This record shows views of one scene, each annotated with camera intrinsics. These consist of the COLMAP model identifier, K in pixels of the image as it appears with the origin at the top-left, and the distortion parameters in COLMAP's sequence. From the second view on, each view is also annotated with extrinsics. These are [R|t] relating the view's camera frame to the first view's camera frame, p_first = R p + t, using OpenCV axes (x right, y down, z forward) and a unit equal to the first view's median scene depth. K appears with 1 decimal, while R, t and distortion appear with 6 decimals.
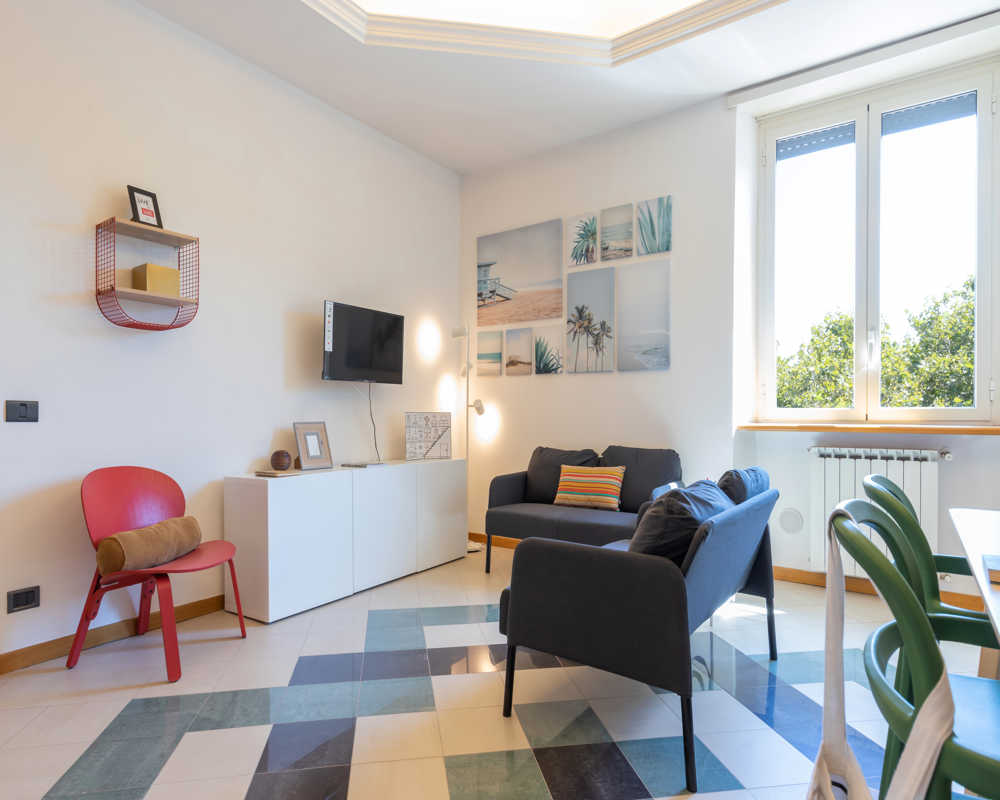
lens RADIAL K [[569.7, 0, 481.3], [0, 569.7, 416.0], [0, 0, 1]] dist [0.004892, 0.000950]
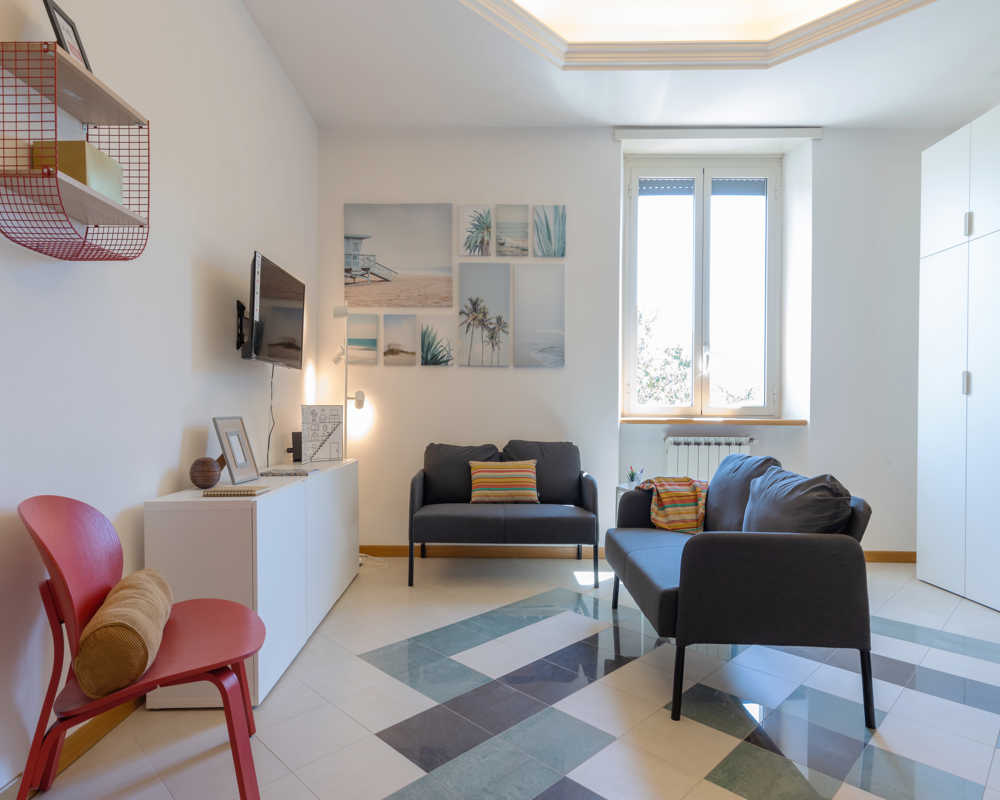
lens RADIAL K [[569.7, 0, 481.3], [0, 569.7, 416.0], [0, 0, 1]] dist [0.004892, 0.000950]
pose [[0.818067, -0.000545, 0.575123, -0.387739], [-0.003700, 0.999974, 0.006210, 0.003174], [-0.575112, -0.007208, 0.818043, 0.197013]]
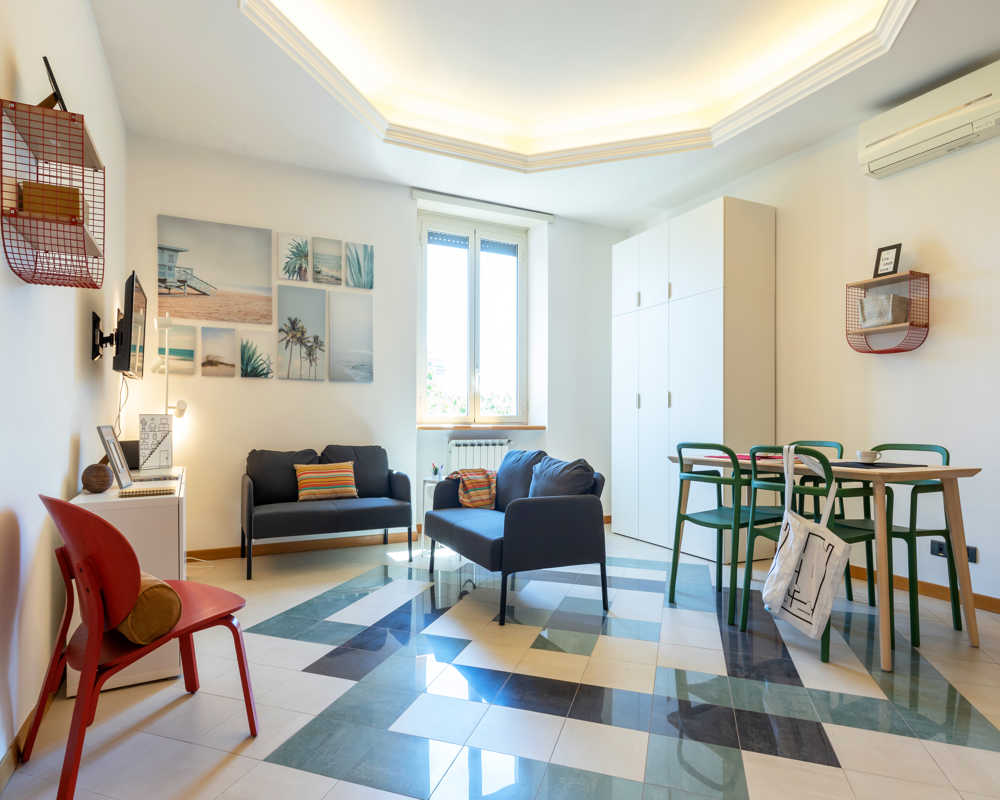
lens RADIAL K [[569.7, 0, 481.3], [0, 569.7, 416.0], [0, 0, 1]] dist [0.004892, 0.000950]
pose [[0.474152, 0.008410, 0.880403, -0.624551], [-0.000008, 0.999954, -0.009547, 0.004215], [-0.880443, 0.004520, 0.474131, 0.175455]]
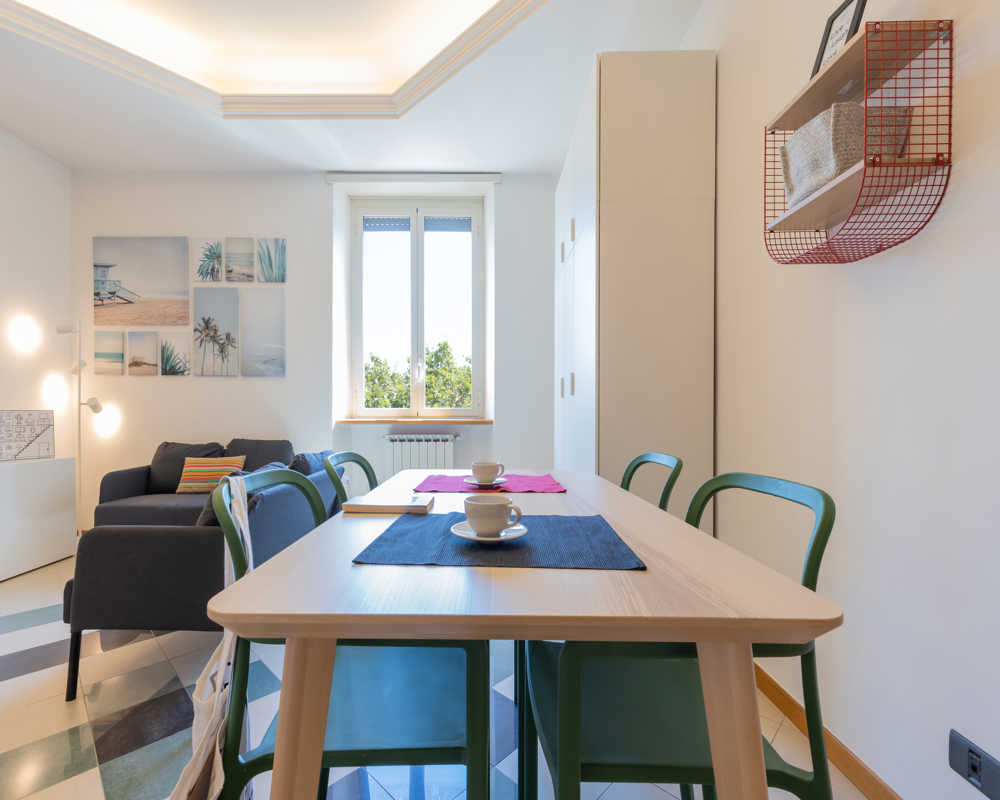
lens RADIAL K [[450.4, 0, 479.4], [0, 450.4, 416.5], [0, 0, 1]] dist [0.001575, -0.000657]
pose [[0.807274, -0.006078, 0.590146, 0.082905], [0.002024, 0.999970, 0.007531, -0.000107], [-0.590174, -0.004885, 0.807261, -0.055009]]
